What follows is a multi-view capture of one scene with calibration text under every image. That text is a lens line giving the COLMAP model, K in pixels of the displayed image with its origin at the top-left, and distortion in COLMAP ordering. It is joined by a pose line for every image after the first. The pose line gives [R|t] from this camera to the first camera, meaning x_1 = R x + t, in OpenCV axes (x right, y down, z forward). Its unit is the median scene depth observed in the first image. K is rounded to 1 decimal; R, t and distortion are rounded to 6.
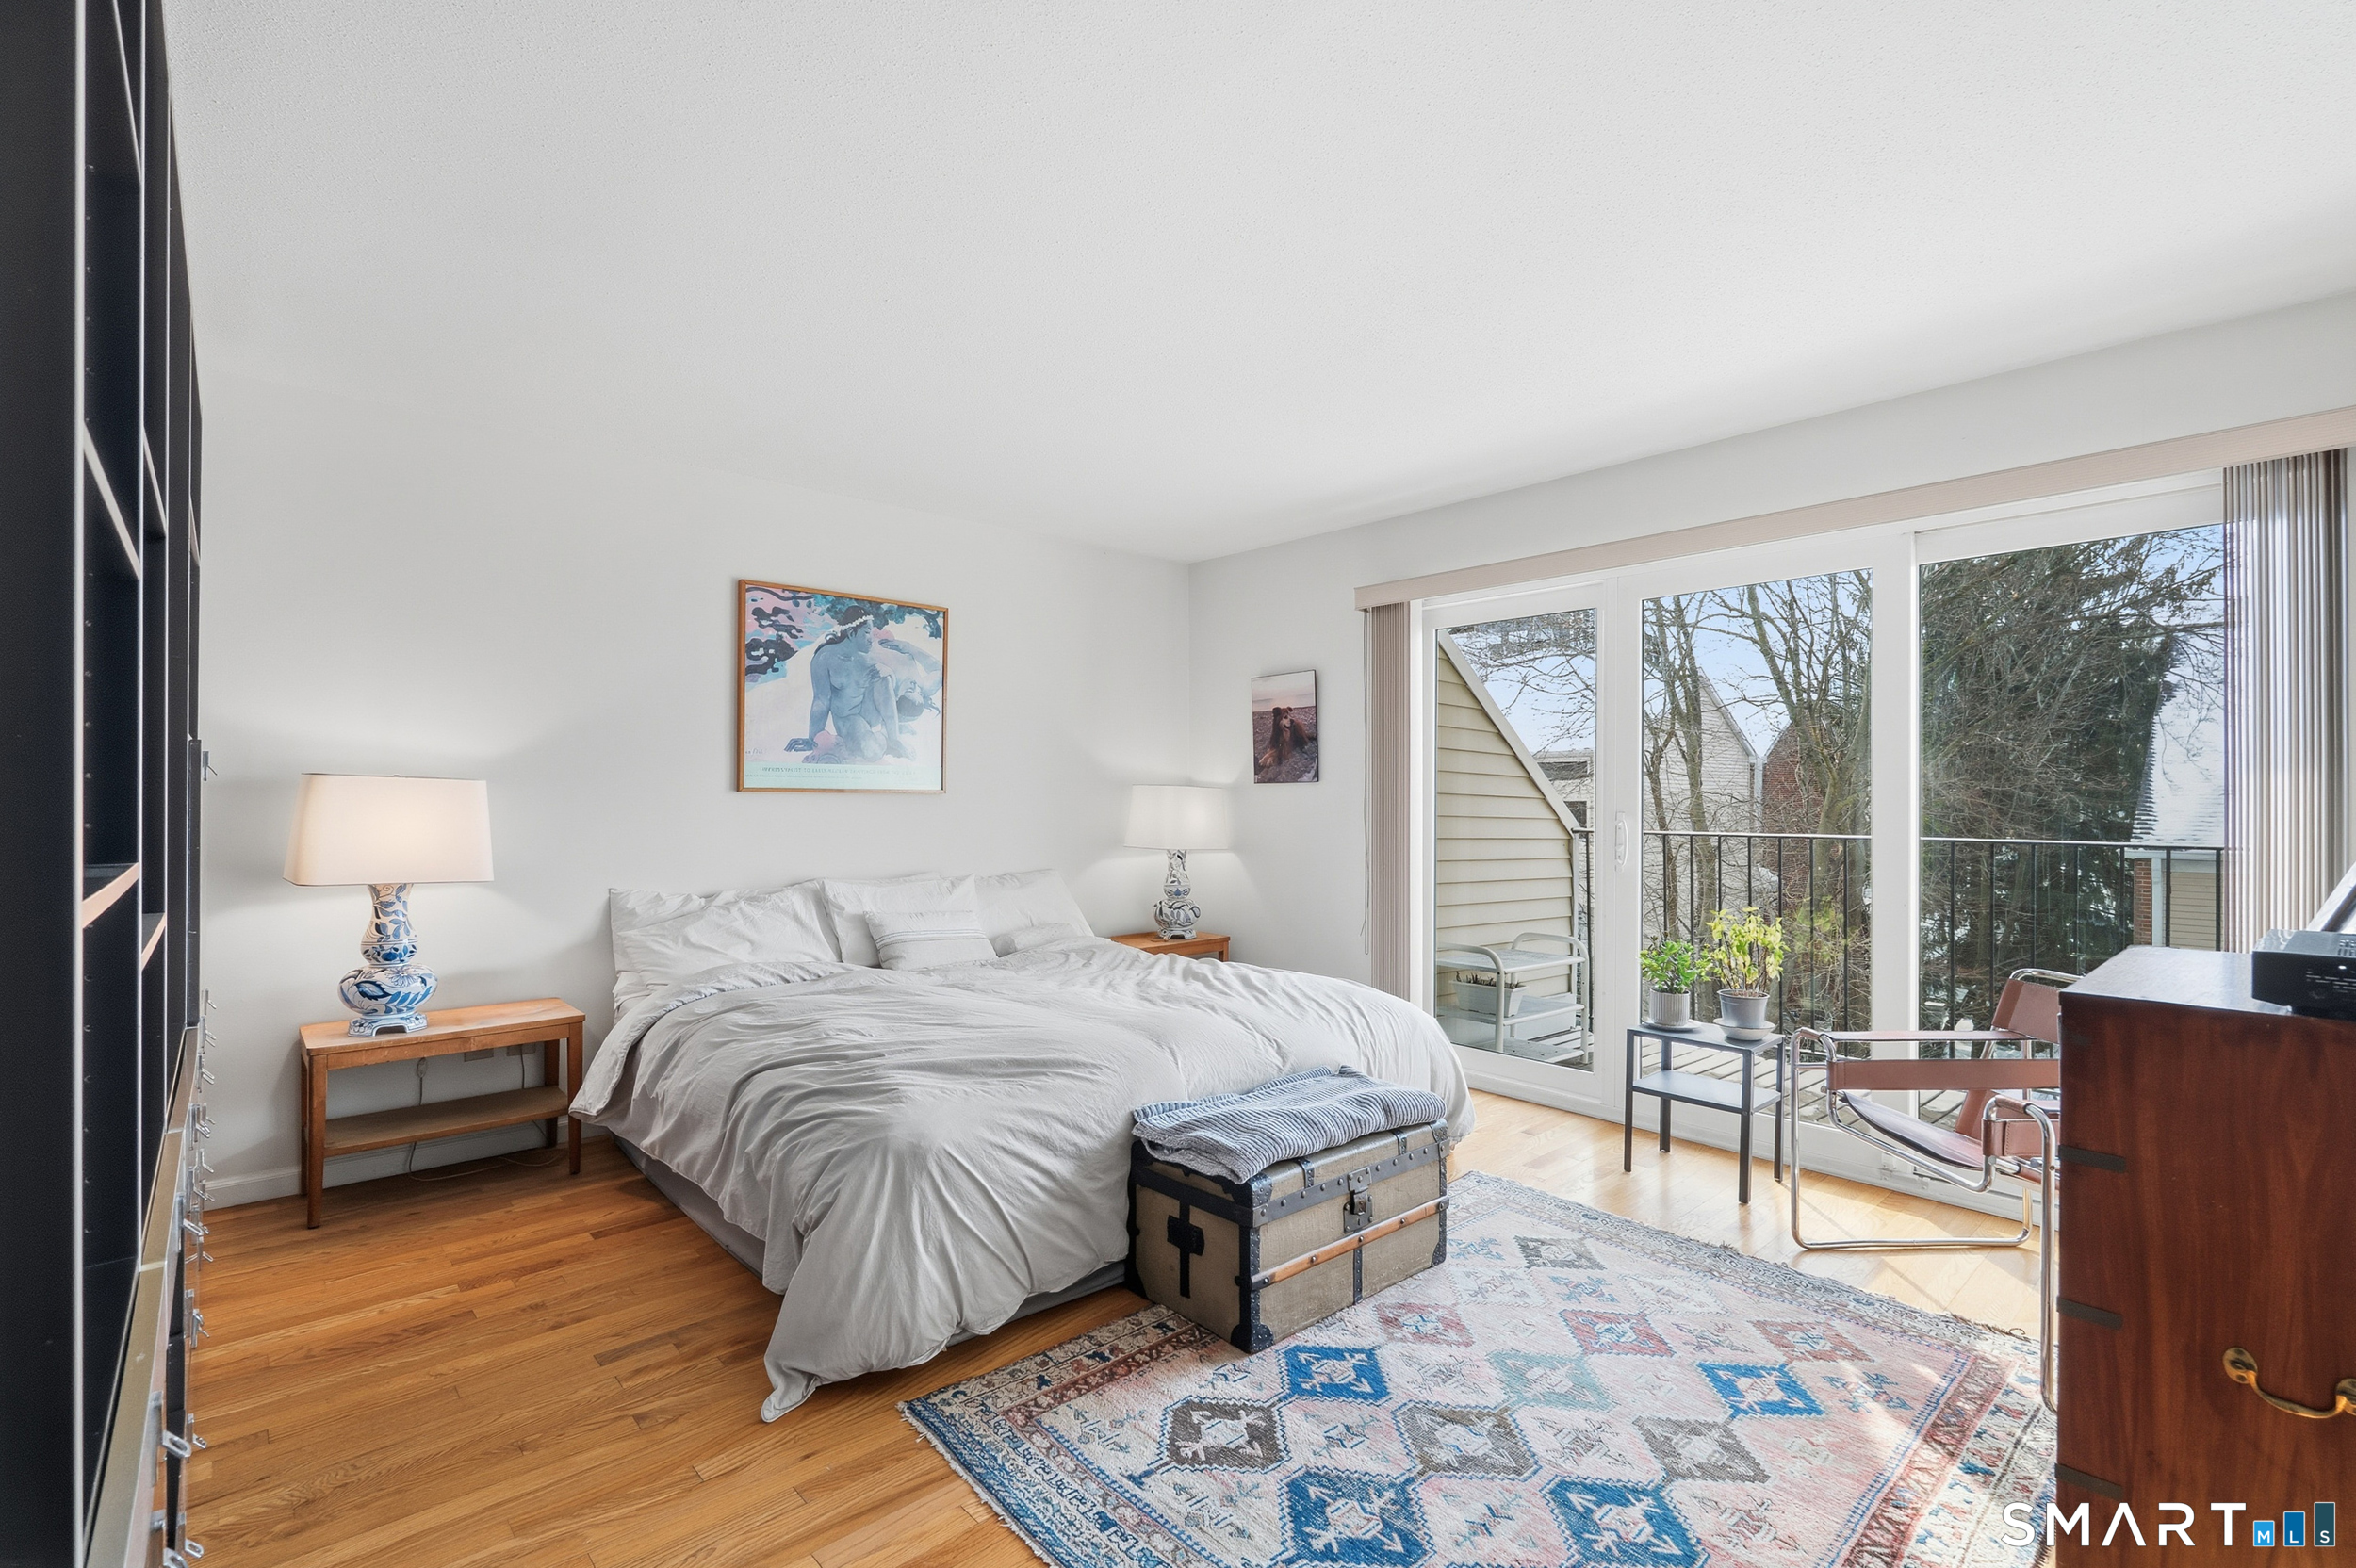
lens RADIAL K [[1062.9, 0, 1171.3], [0, 1062.9, 794.8], [0, 0, 1]] dist [-0.005807, 0.001557]
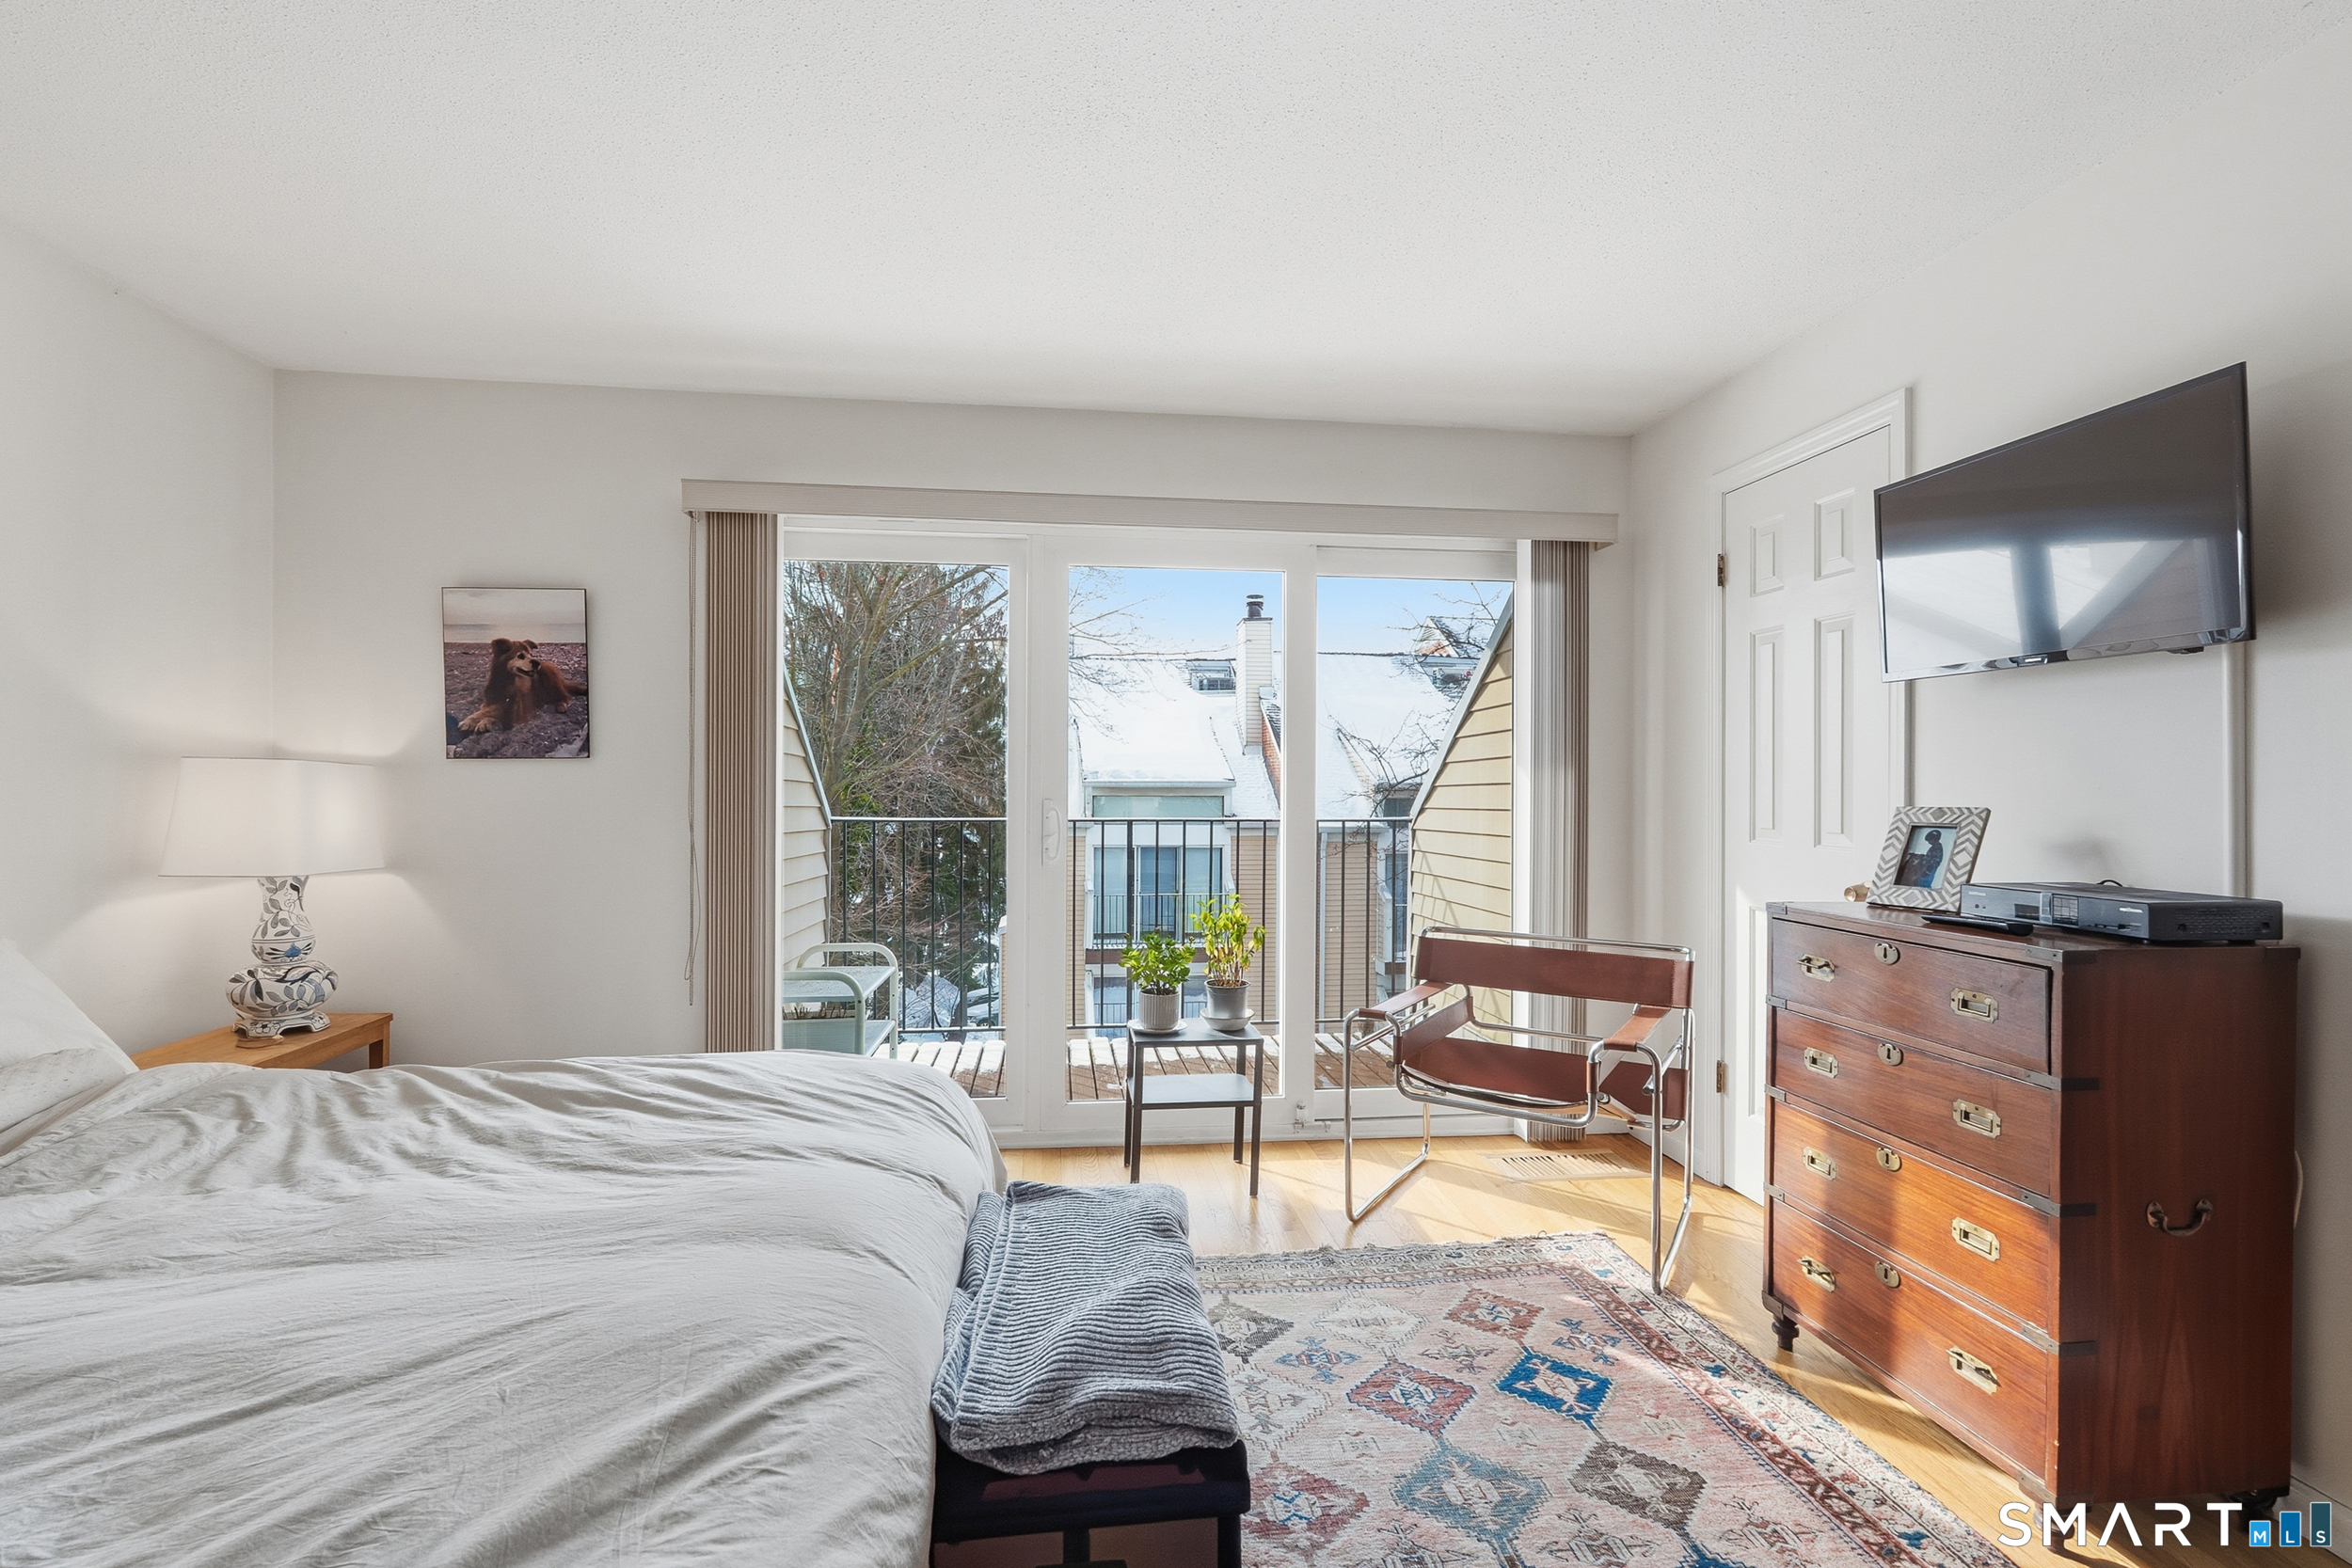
lens RADIAL K [[1061.0, 0, 1176.8], [0, 1061.0, 779.3], [0, 0, 1]] dist [-0.005807, 0.001557]
pose [[0.565268, 0.003071, 0.824901, -0.383971], [-0.005572, 0.999984, 0.000096, -0.002034], [-0.824888, -0.004650, 0.565277, 0.613039]]
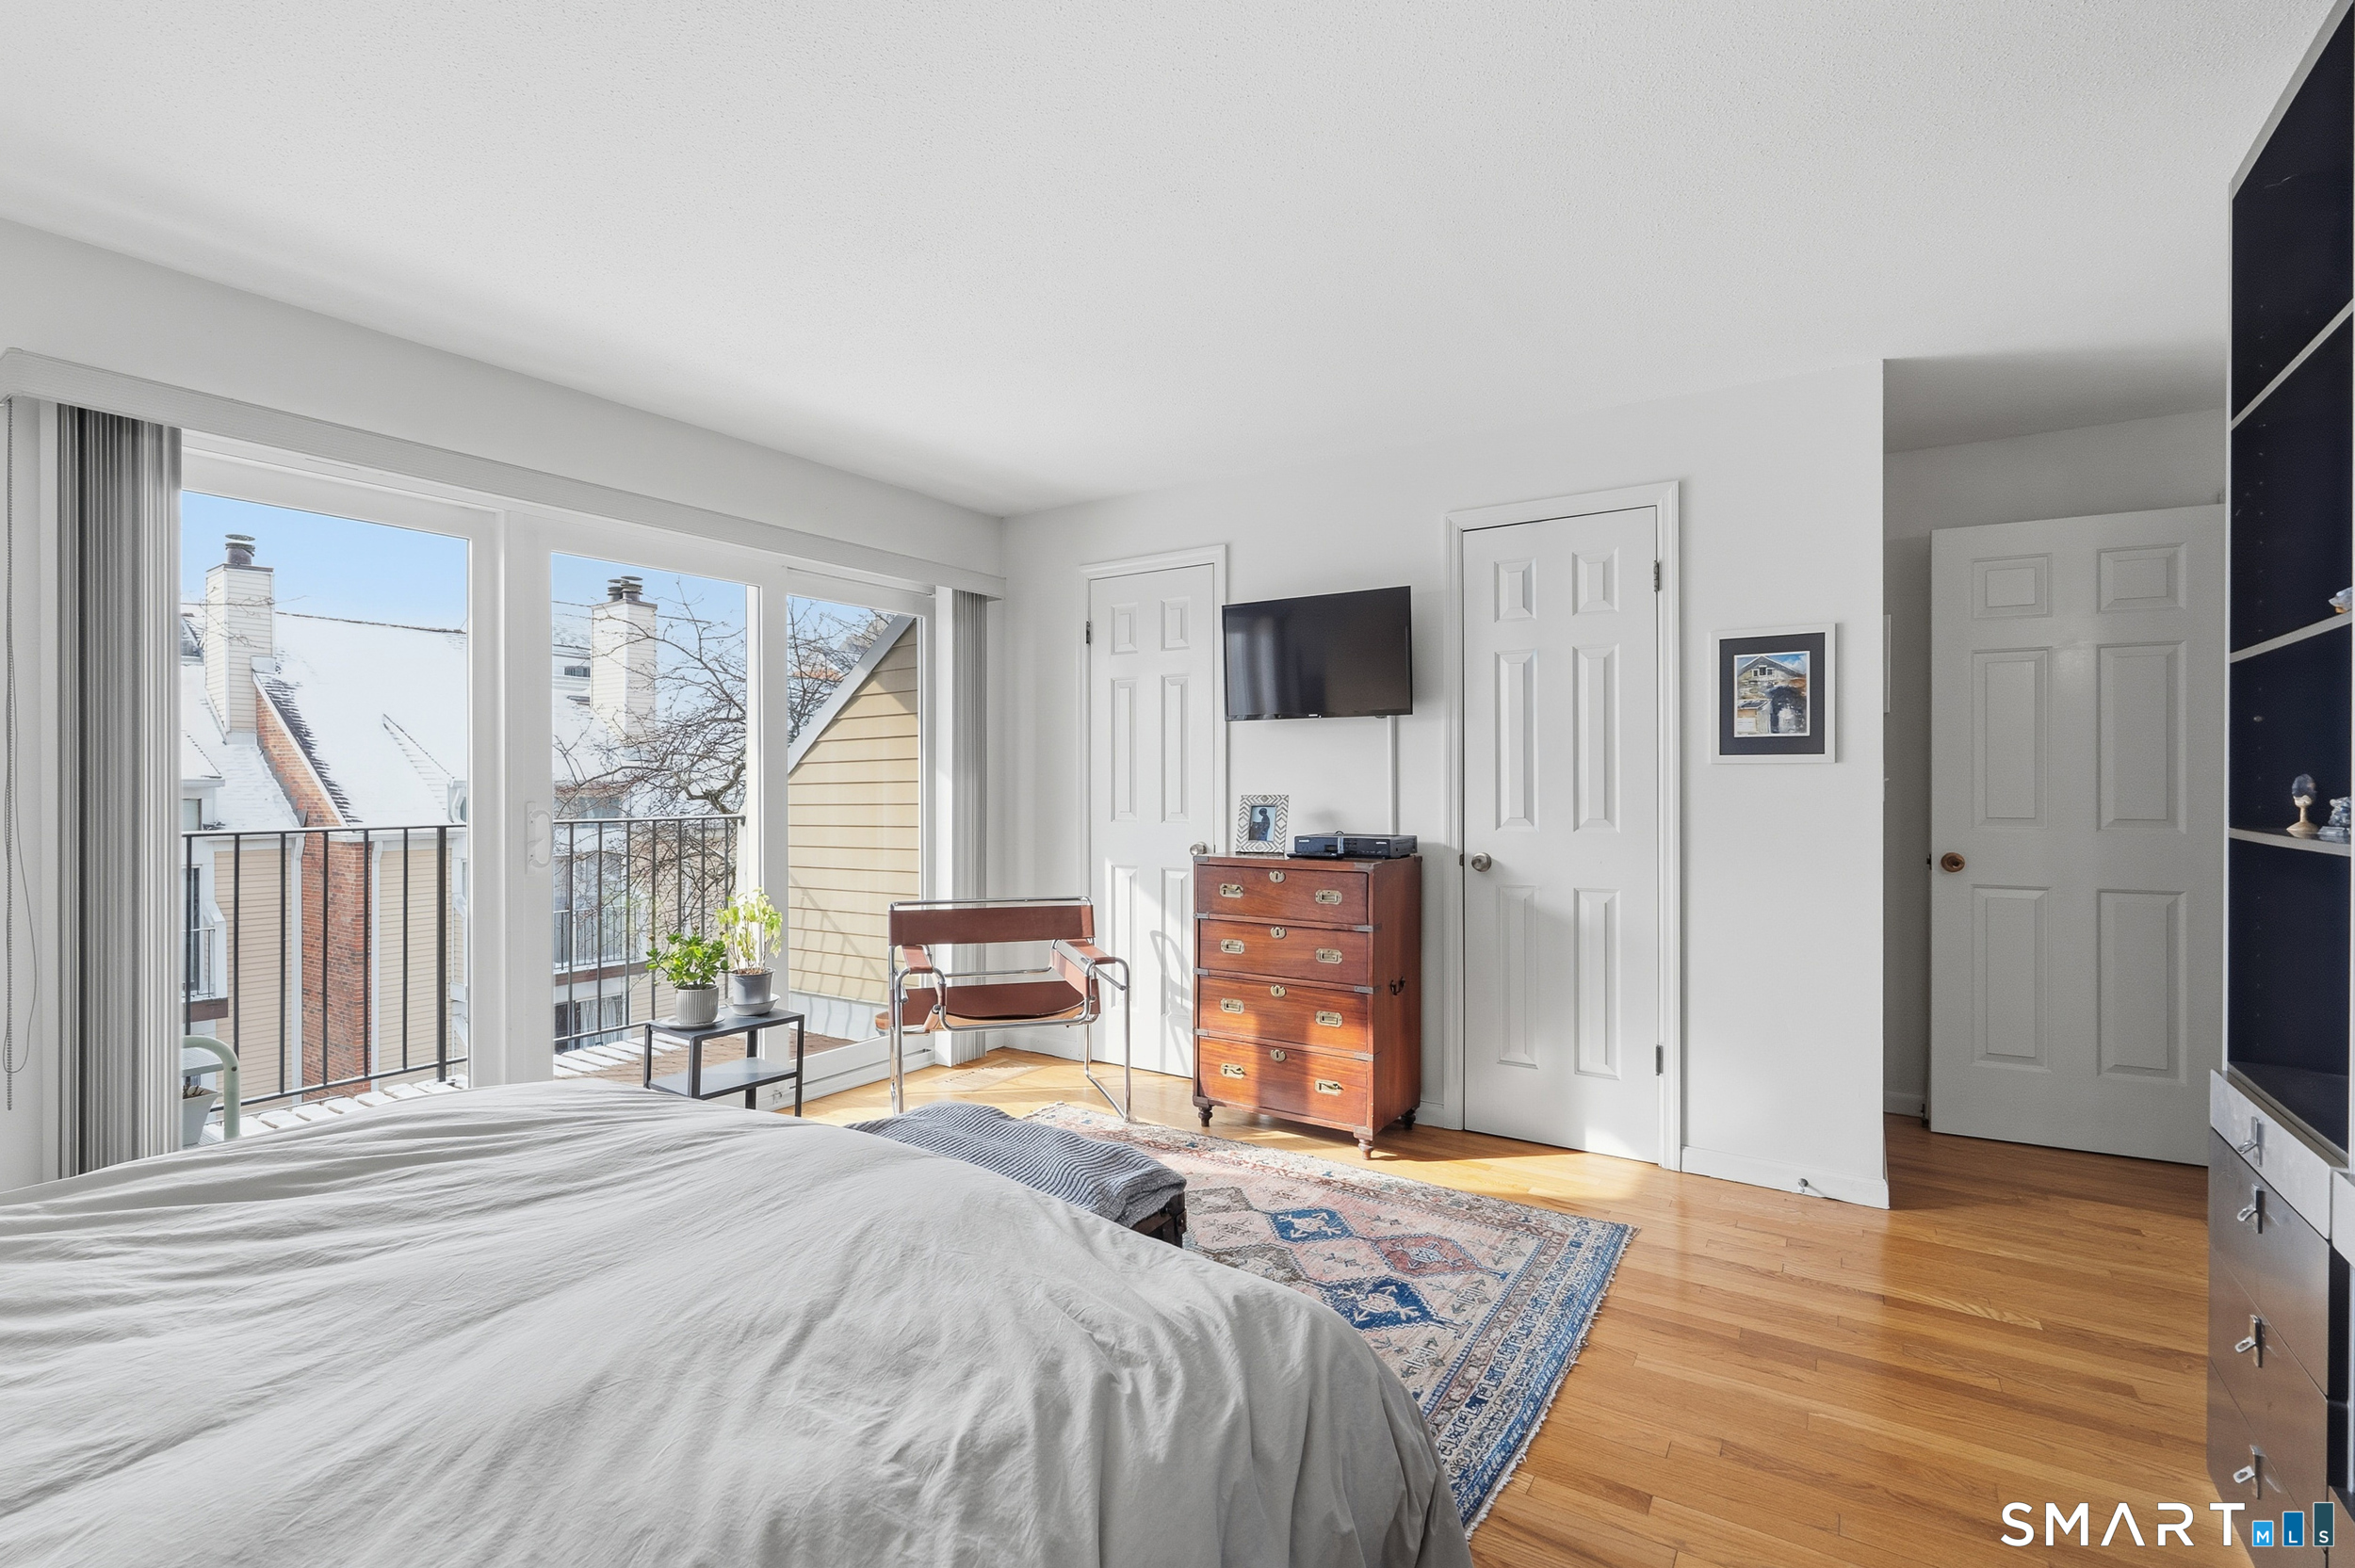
lens RADIAL K [[1062.4, 0, 1169.5], [0, 1062.4, 782.6], [0, 0, 1]] dist [-0.005807, 0.001557]
pose [[-0.256568, -0.003813, 0.966519, -0.758370], [-0.002987, 0.999991, 0.003152, -0.004813], [-0.966522, -0.002078, -0.256577, 1.113056]]
